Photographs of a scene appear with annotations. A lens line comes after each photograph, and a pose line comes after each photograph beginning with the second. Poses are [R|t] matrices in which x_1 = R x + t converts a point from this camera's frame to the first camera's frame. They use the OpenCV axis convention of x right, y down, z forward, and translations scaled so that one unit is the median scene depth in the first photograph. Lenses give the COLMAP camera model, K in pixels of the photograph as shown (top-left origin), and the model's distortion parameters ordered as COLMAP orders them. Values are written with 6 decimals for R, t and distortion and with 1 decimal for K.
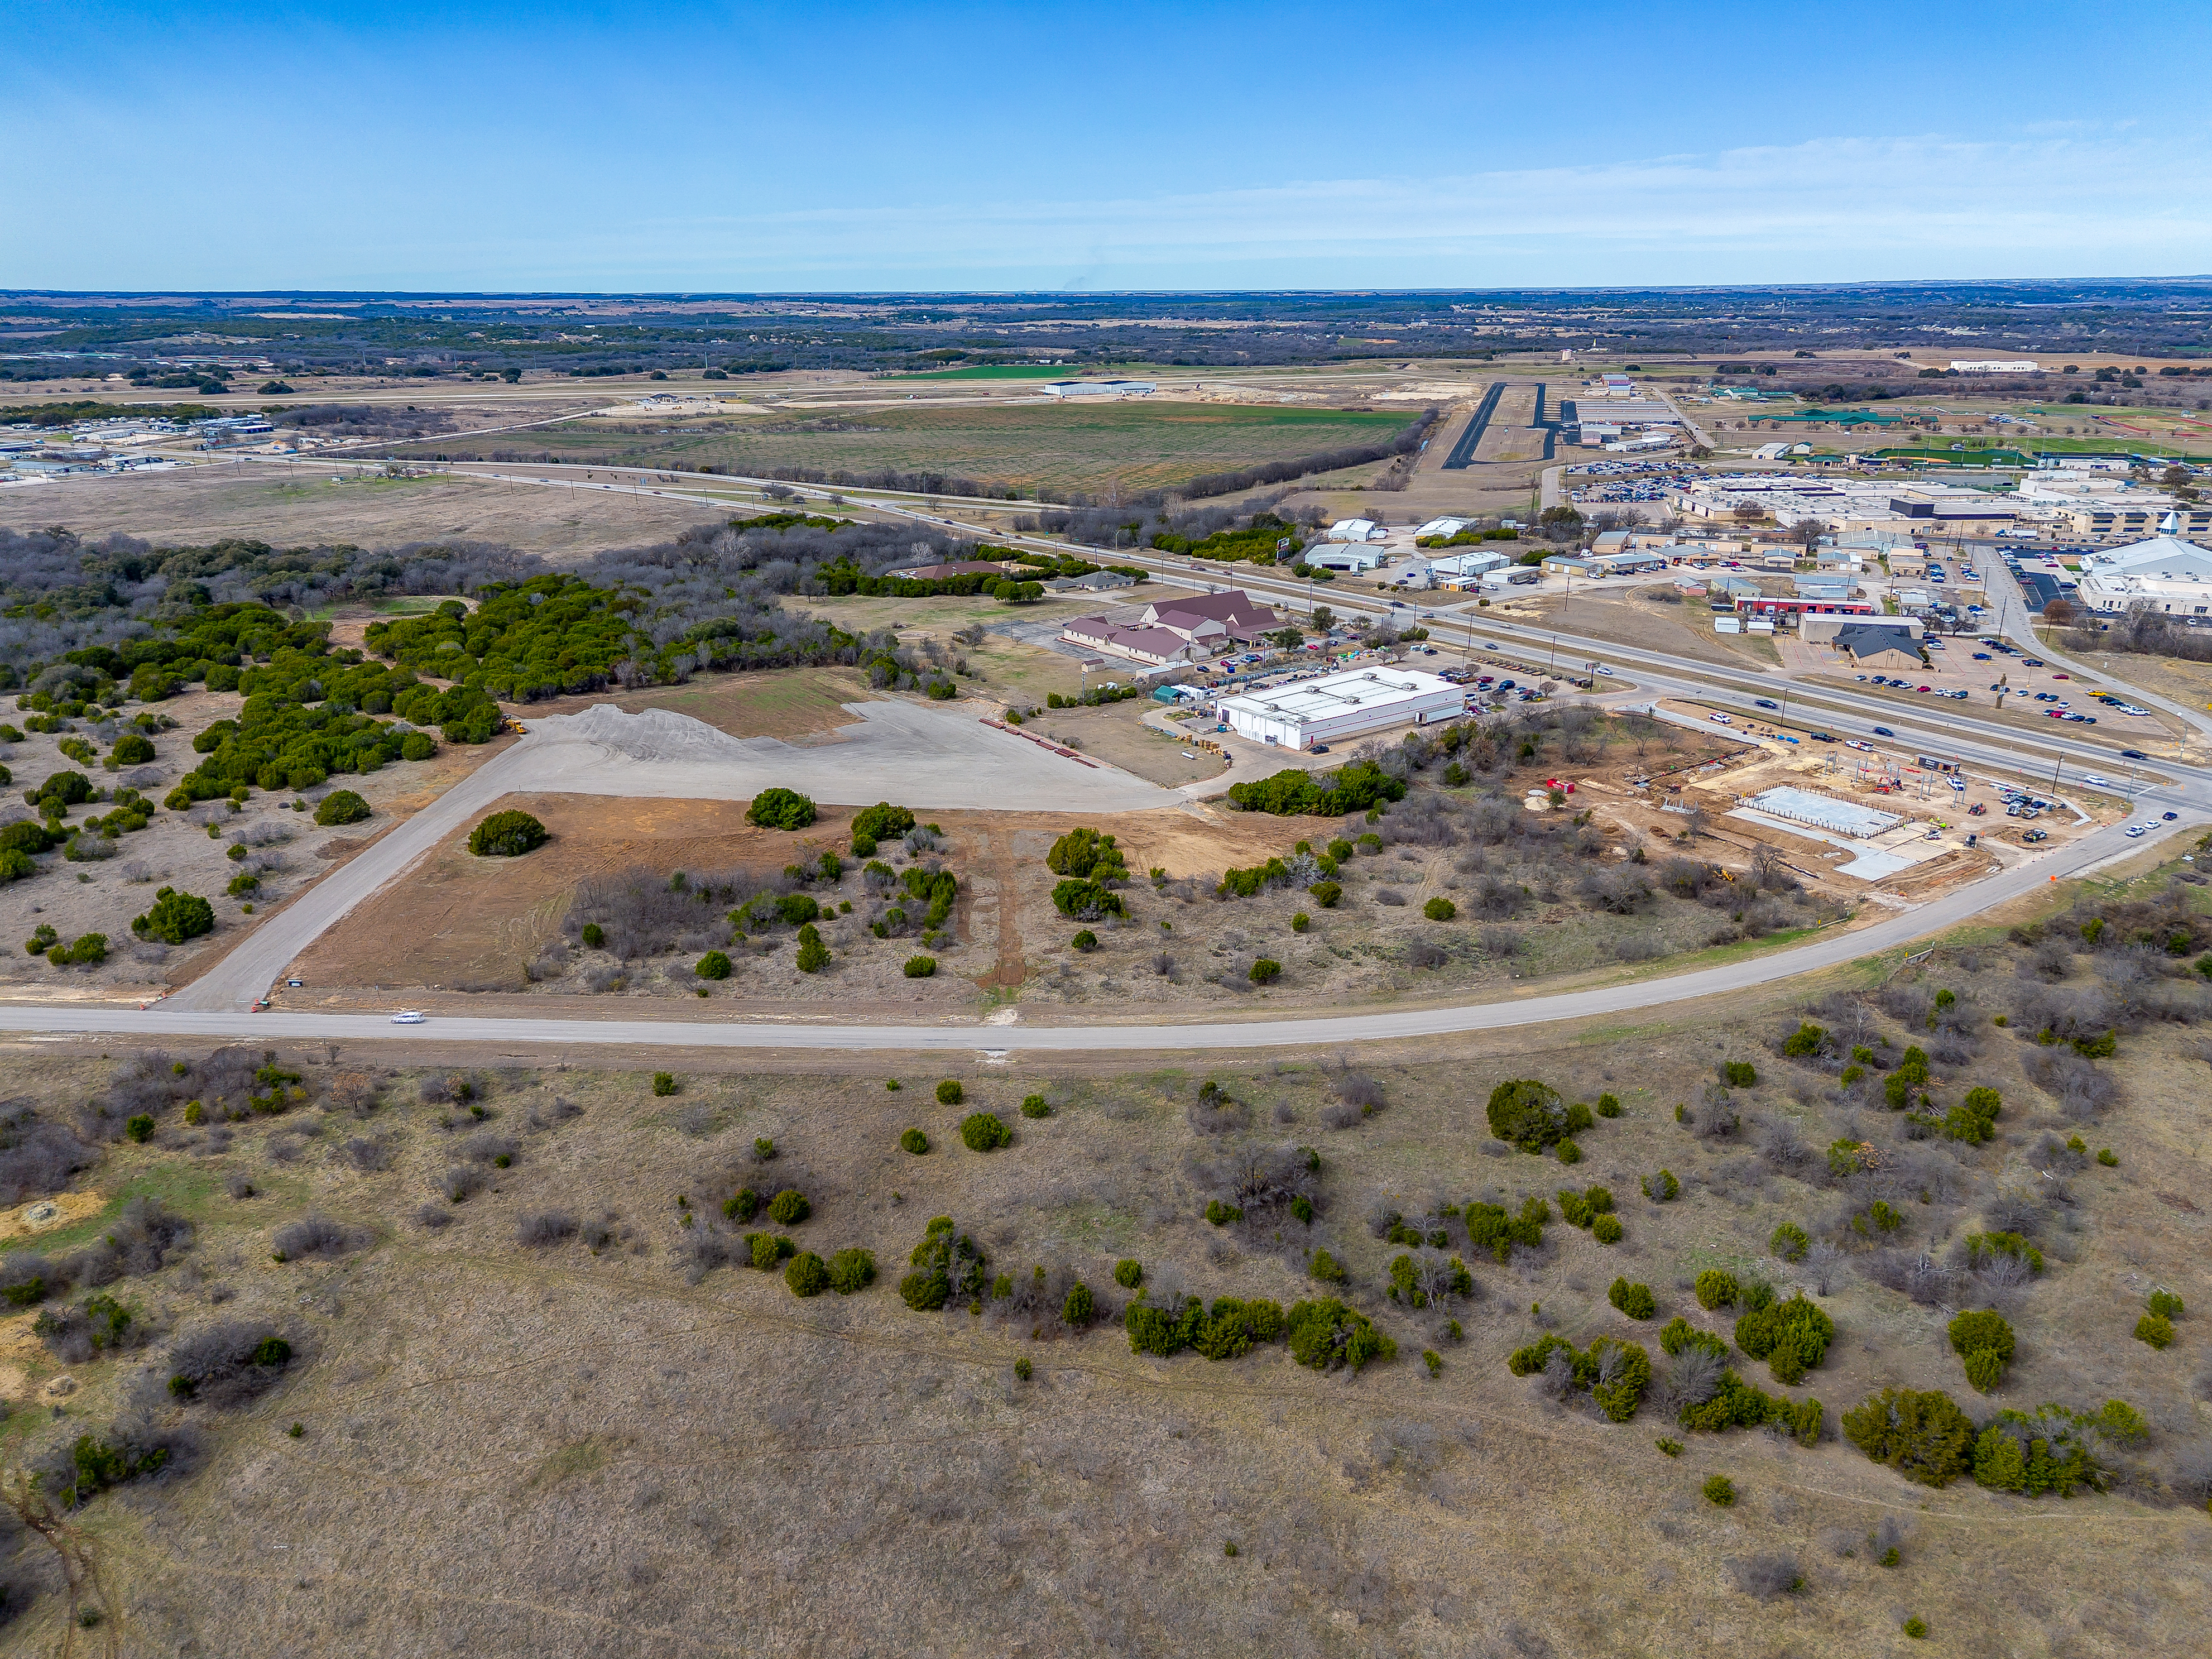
lens RADIAL K [[1549.4, 0, 1101.5], [0, 1549.4, 880.4], [0, 0, 1]] dist [0.066350, -0.060200]
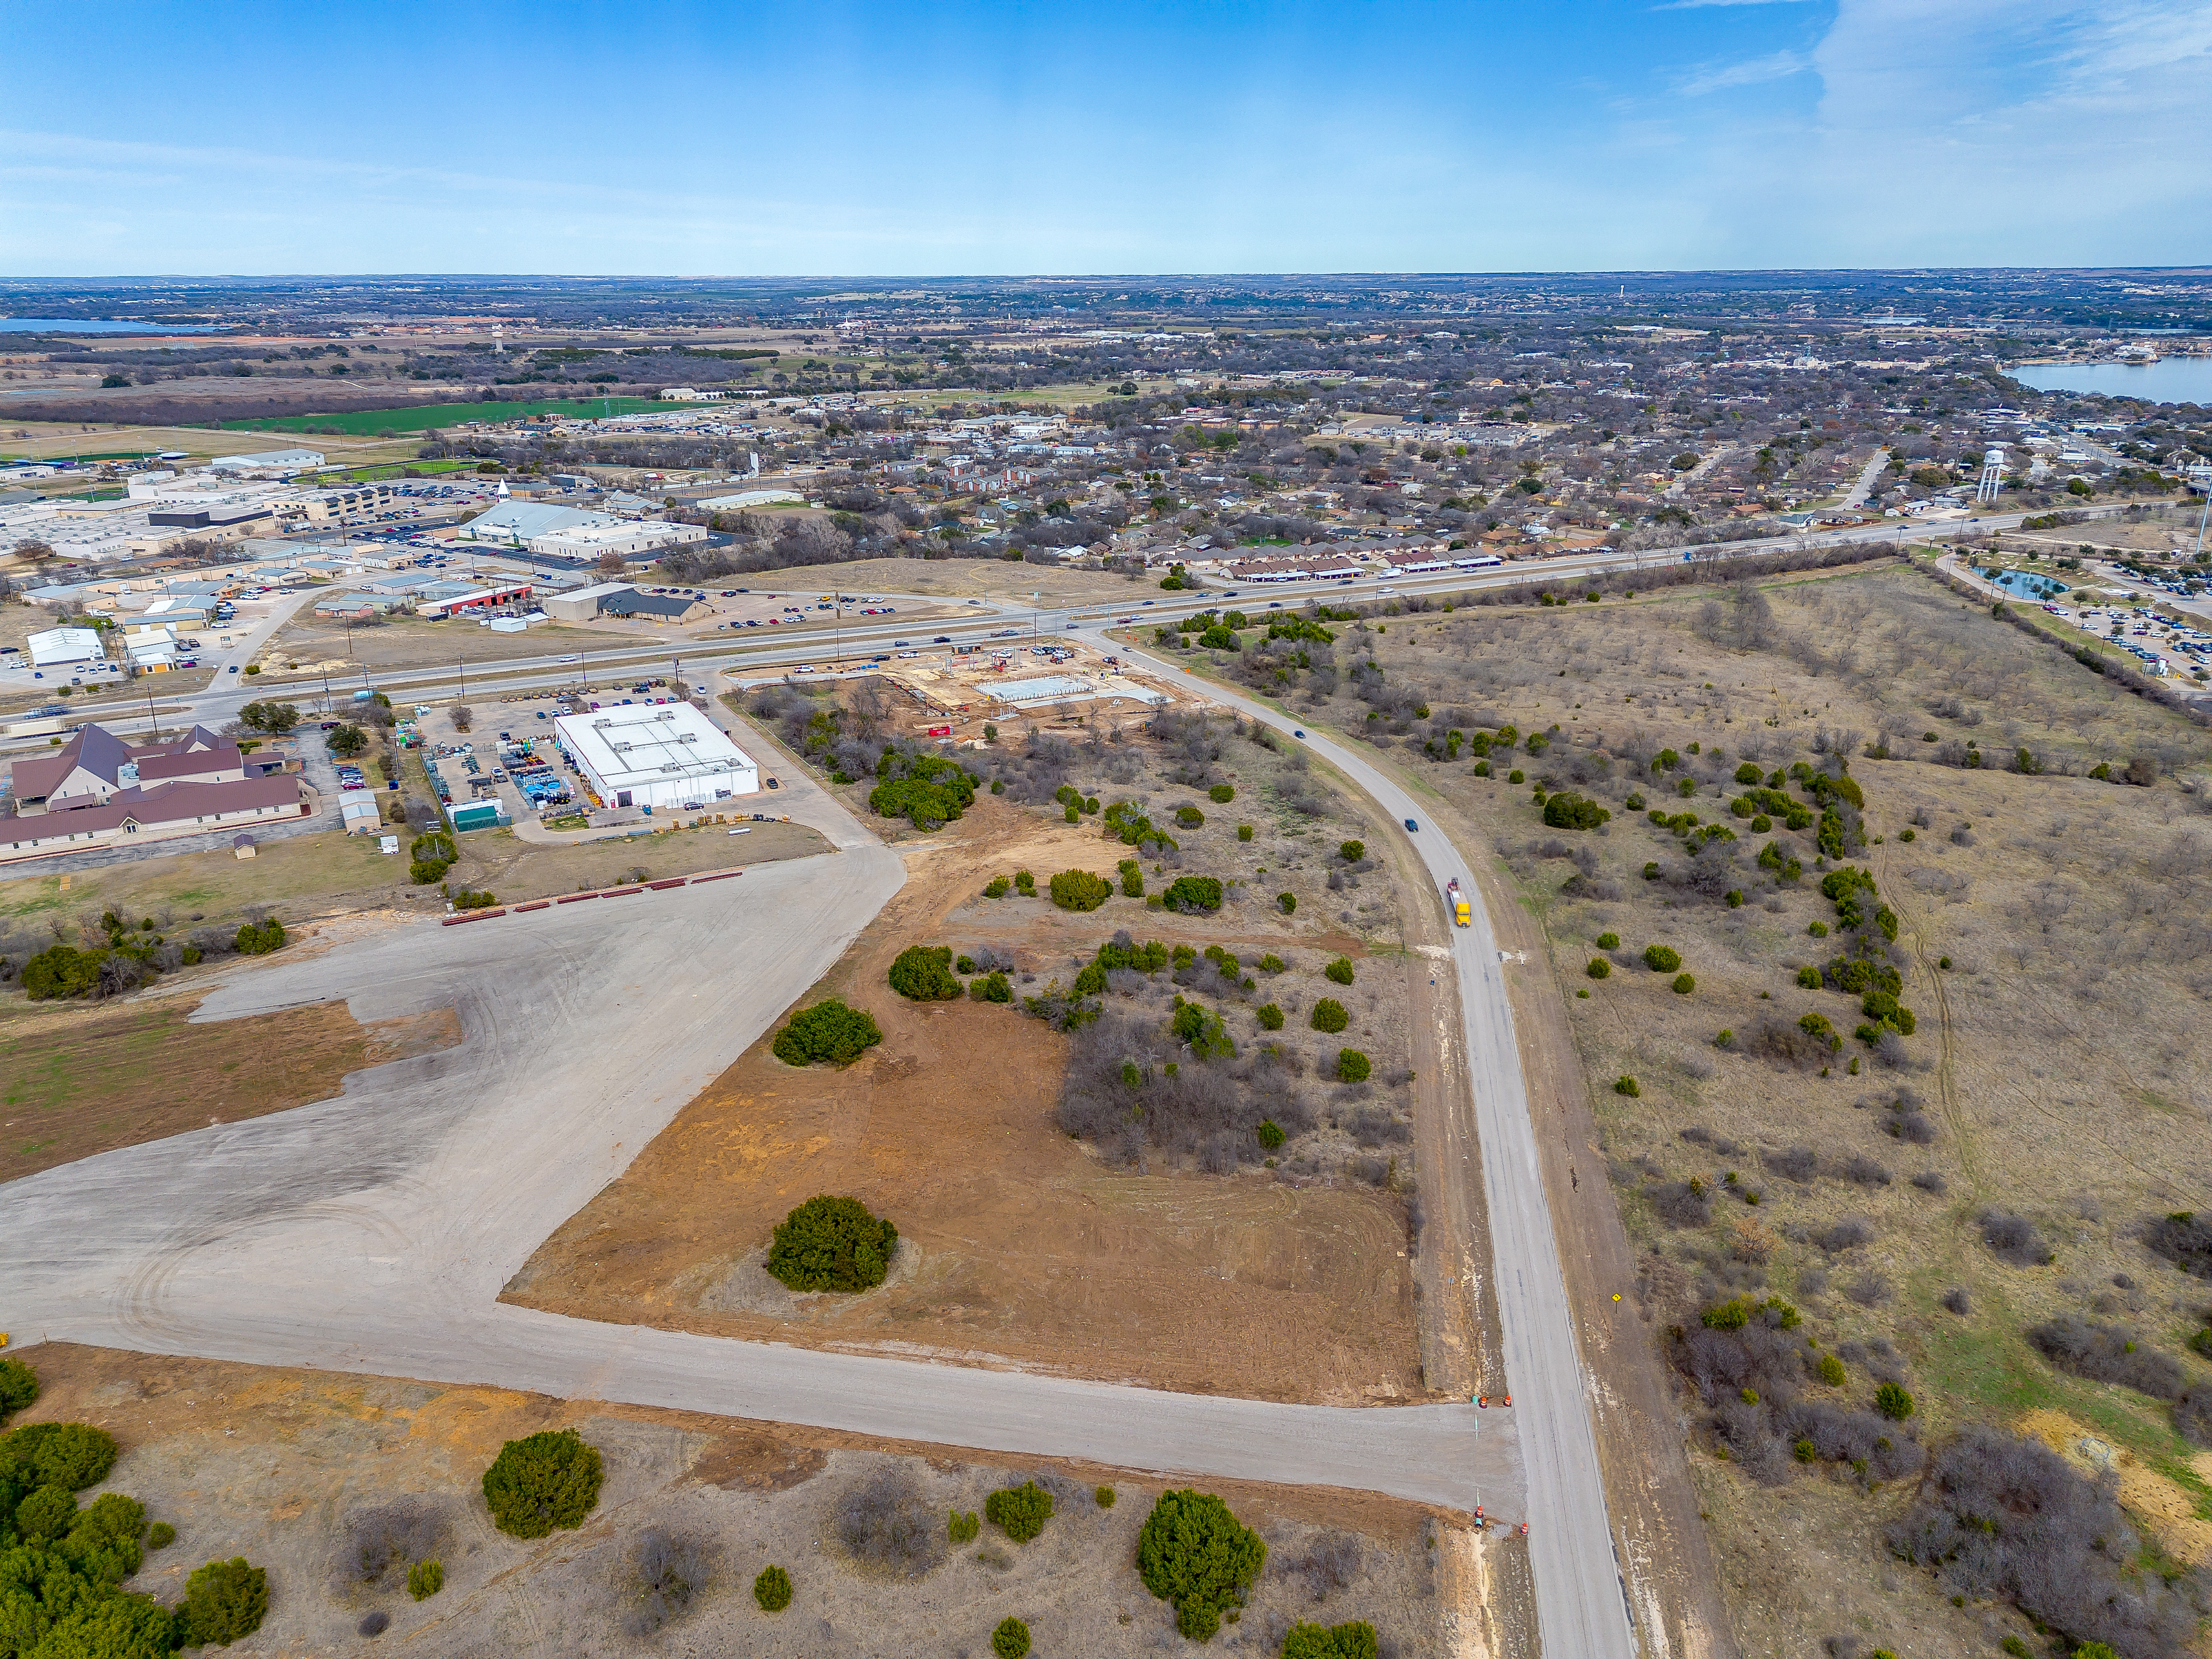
lens RADIAL K [[1540.4, 0, 1103.6], [0, 1540.4, 874.6], [0, 0, 1]] dist [0.068817, -0.064832]
pose [[0.130097, -0.351412, 0.927138, -0.769030], [0.356758, 0.889047, 0.286914, -0.250285], [-0.925094, 0.293438, 0.241031, 0.671262]]
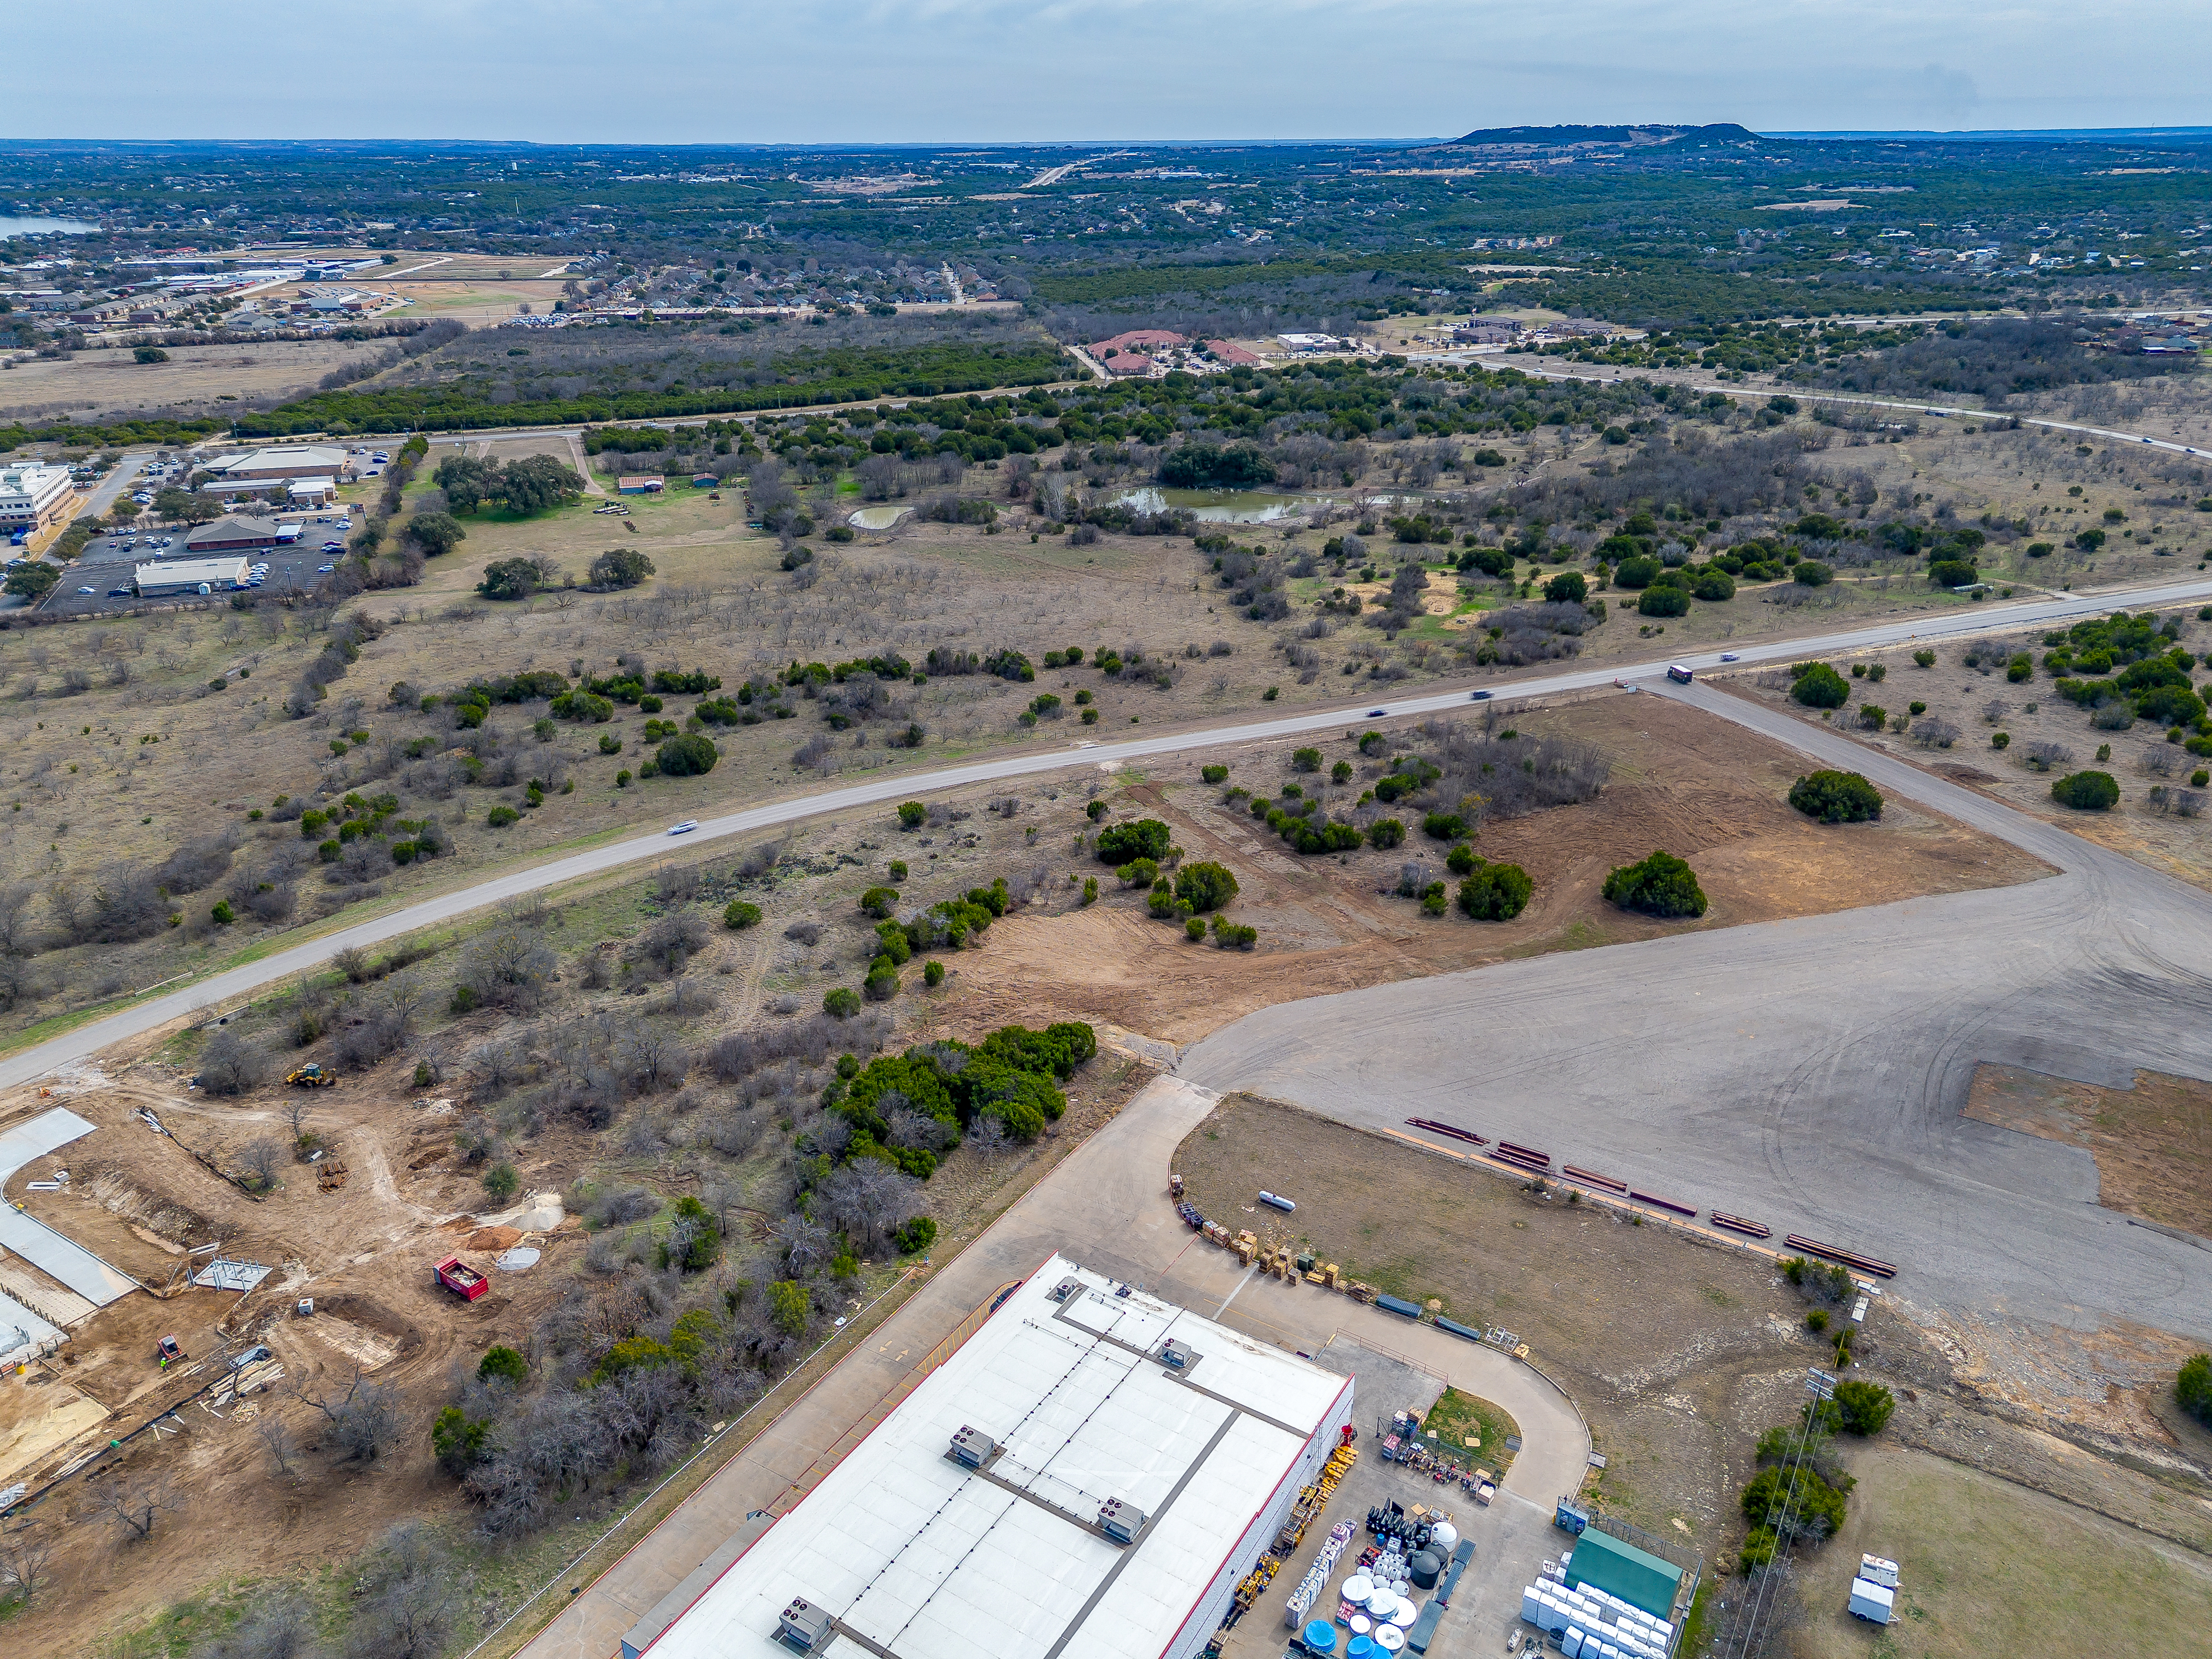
lens RADIAL K [[1577.8, 0, 1104.3], [0, 1577.8, 836.3], [0, 0, 1]] dist [0.073446, -0.072435]
pose [[-0.926671, 0.160380, -0.339940, 0.264526], [-0.124766, 0.721876, 0.680682, -0.508301], [0.354563, 0.673182, -0.648931, 1.314716]]
